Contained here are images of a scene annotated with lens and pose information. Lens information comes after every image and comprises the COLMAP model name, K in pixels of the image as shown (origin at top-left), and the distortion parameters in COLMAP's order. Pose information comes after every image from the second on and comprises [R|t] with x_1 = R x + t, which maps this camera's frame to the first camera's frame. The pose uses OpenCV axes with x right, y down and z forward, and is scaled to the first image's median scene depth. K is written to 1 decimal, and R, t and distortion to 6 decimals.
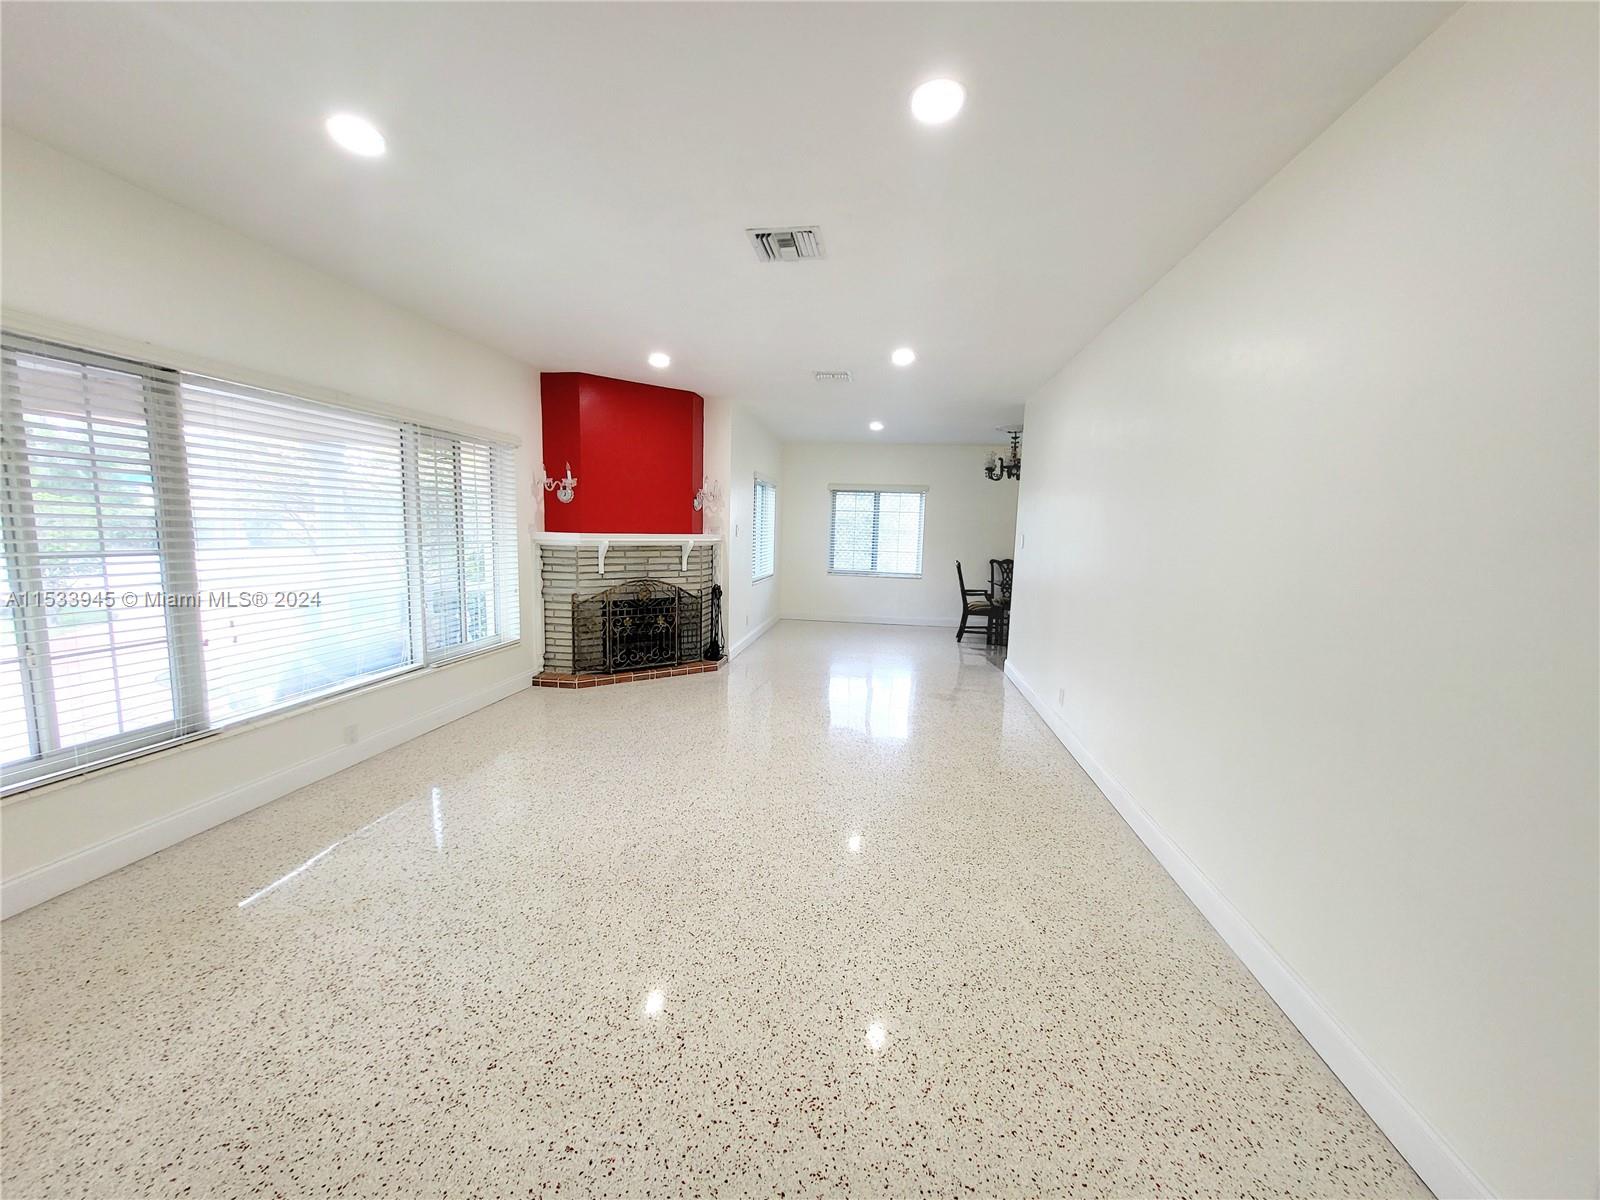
lens RADIAL K [[629.5, 0, 796.8], [0, 629.5, 605.0], [0, 0, 1]] dist [0.002468, 0.000079]
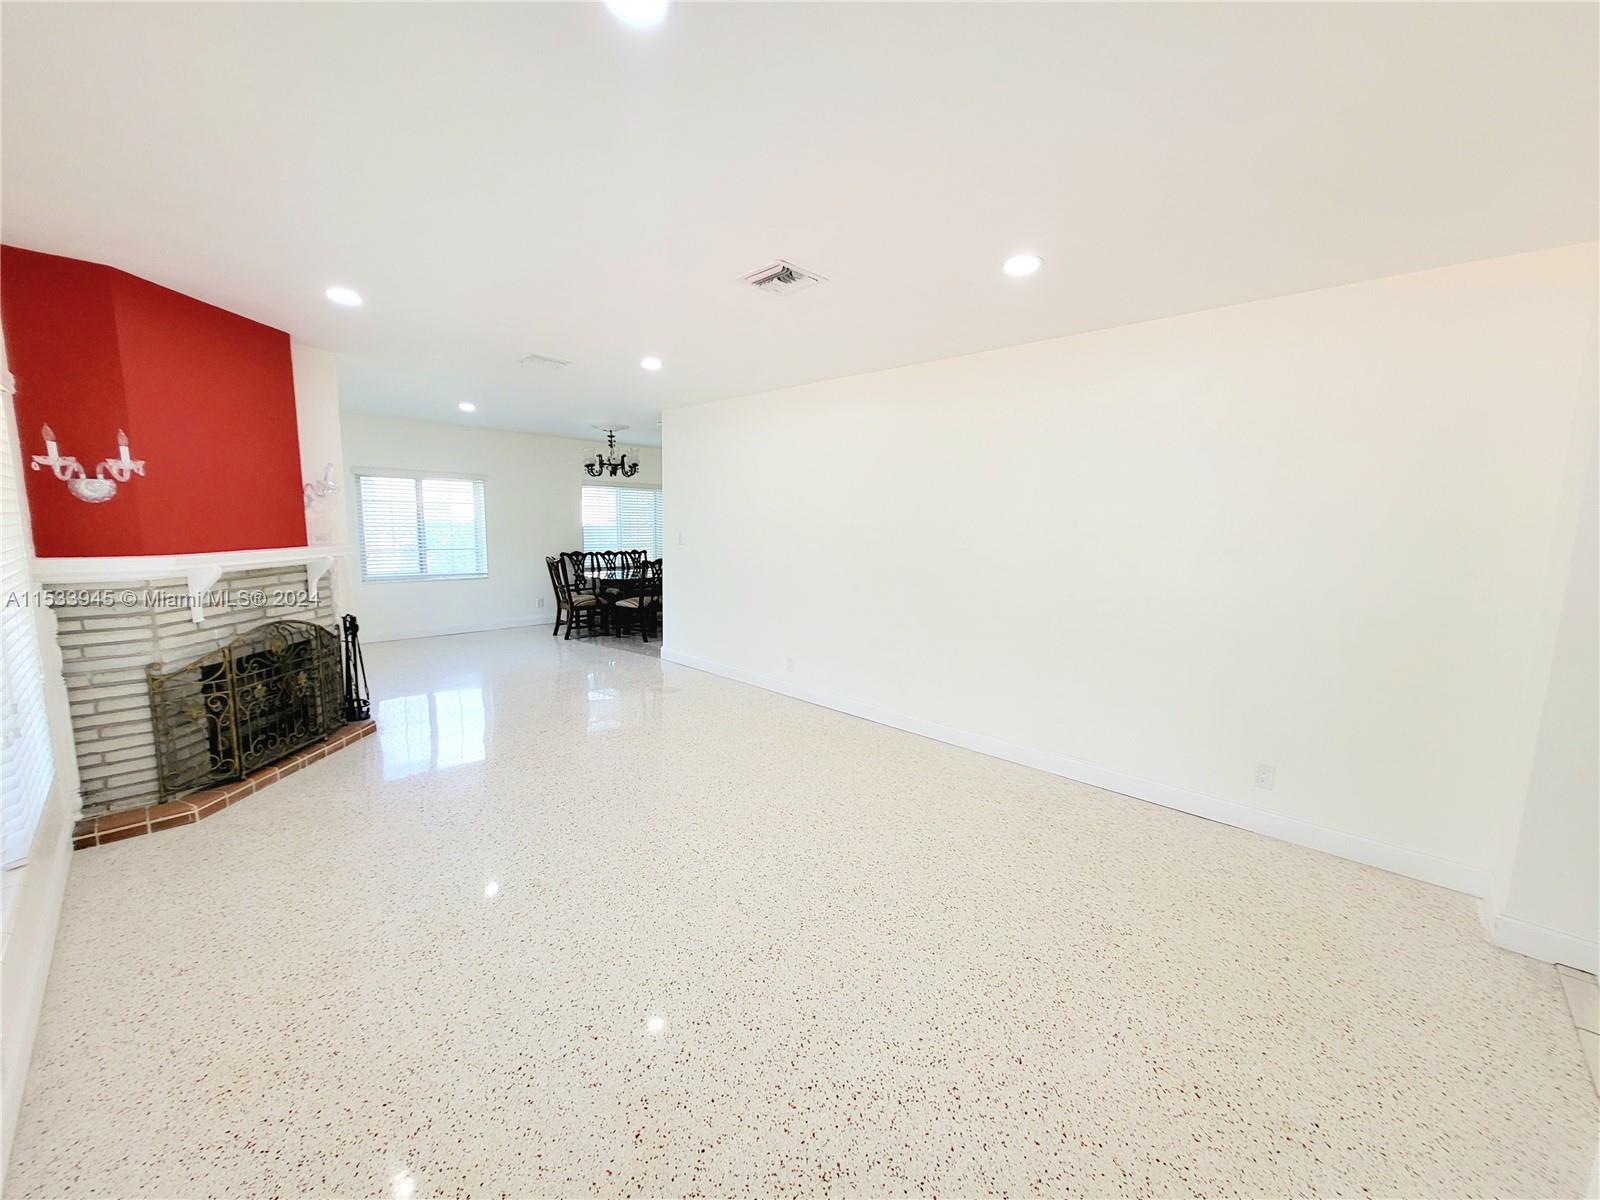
lens RADIAL K [[629.5, 0, 800.1], [0, 629.5, 605.7], [0, 0, 1]] dist [0.002468, 0.000079]
pose [[0.587987, -0.124154, 0.799285, -0.459488], [0.095465, 0.991895, 0.083845, -0.061759], [-0.803217, 0.027004, 0.595074, 0.189651]]
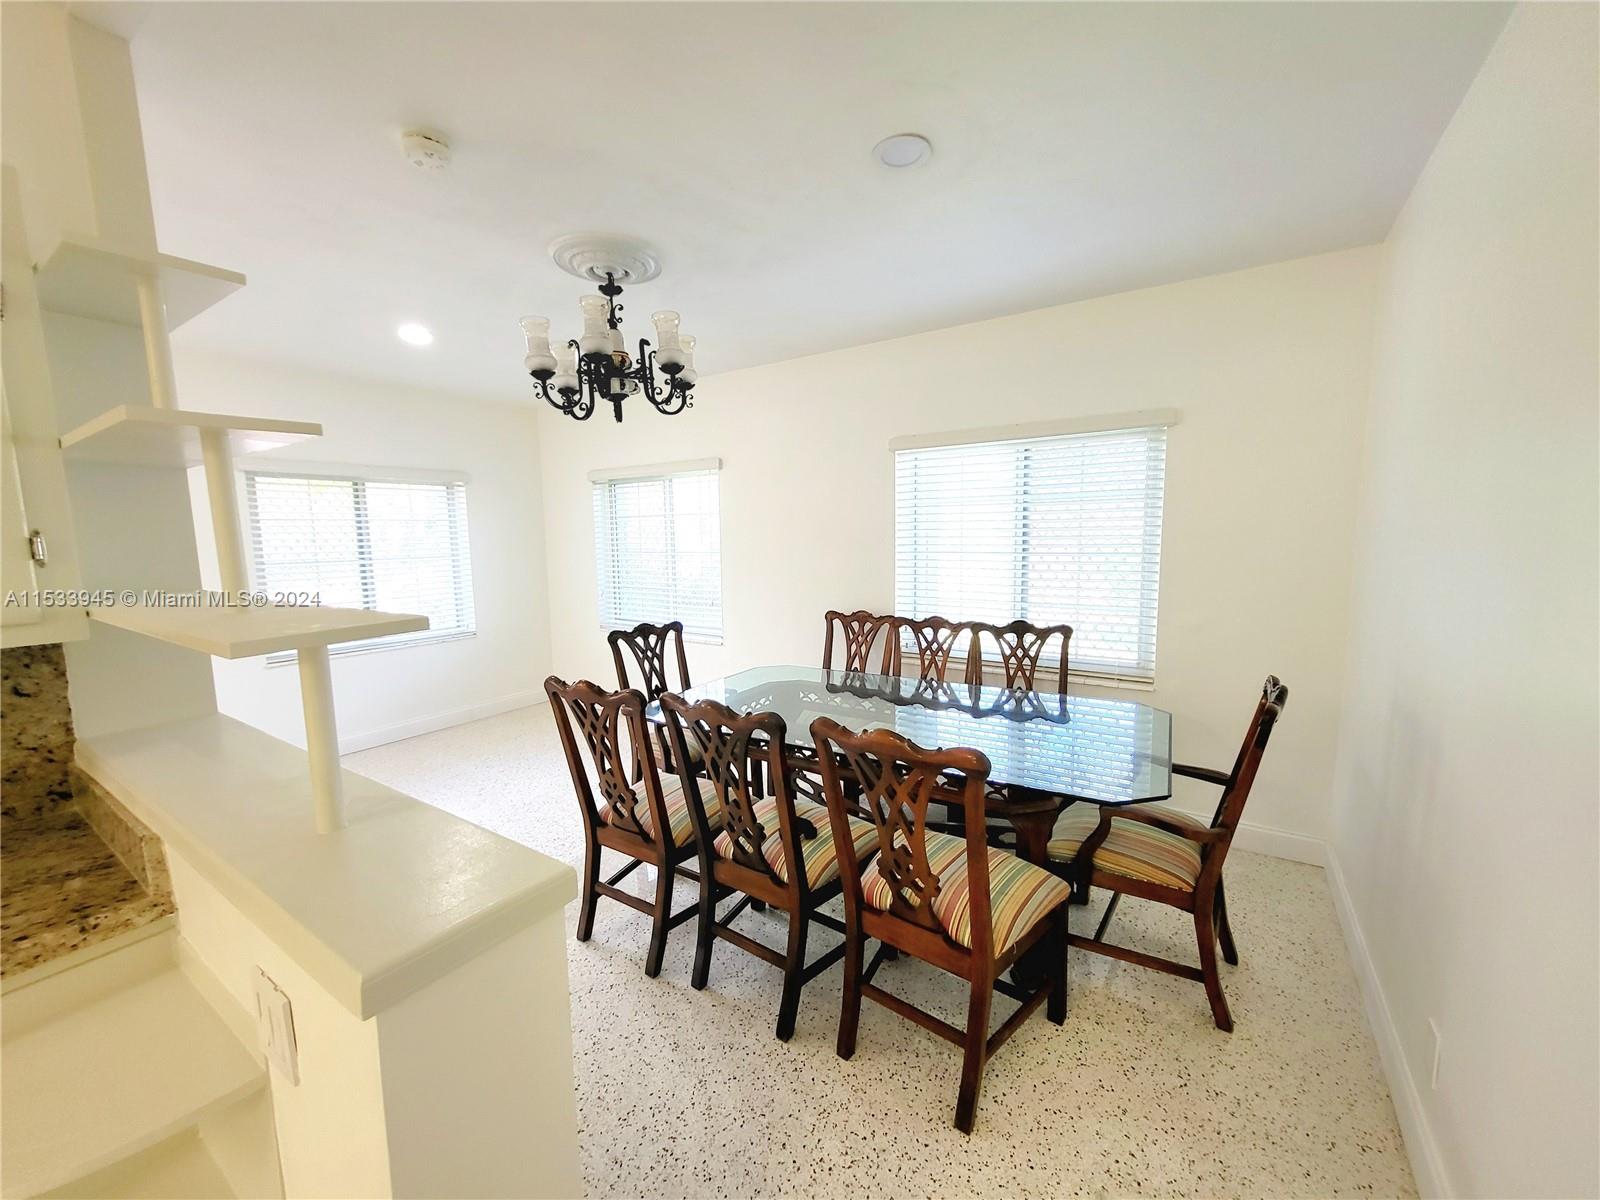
lens RADIAL K [[629.5, 0, 805.8], [0, 629.5, 599.7], [0, 0, 1]] dist [0.002468, 0.000079]
pose [[0.903623, 0.015254, -0.428057, 0.818895], [-0.027807, 0.999347, -0.023089, -0.117262], [0.427425, 0.032766, 0.903457, 1.008009]]
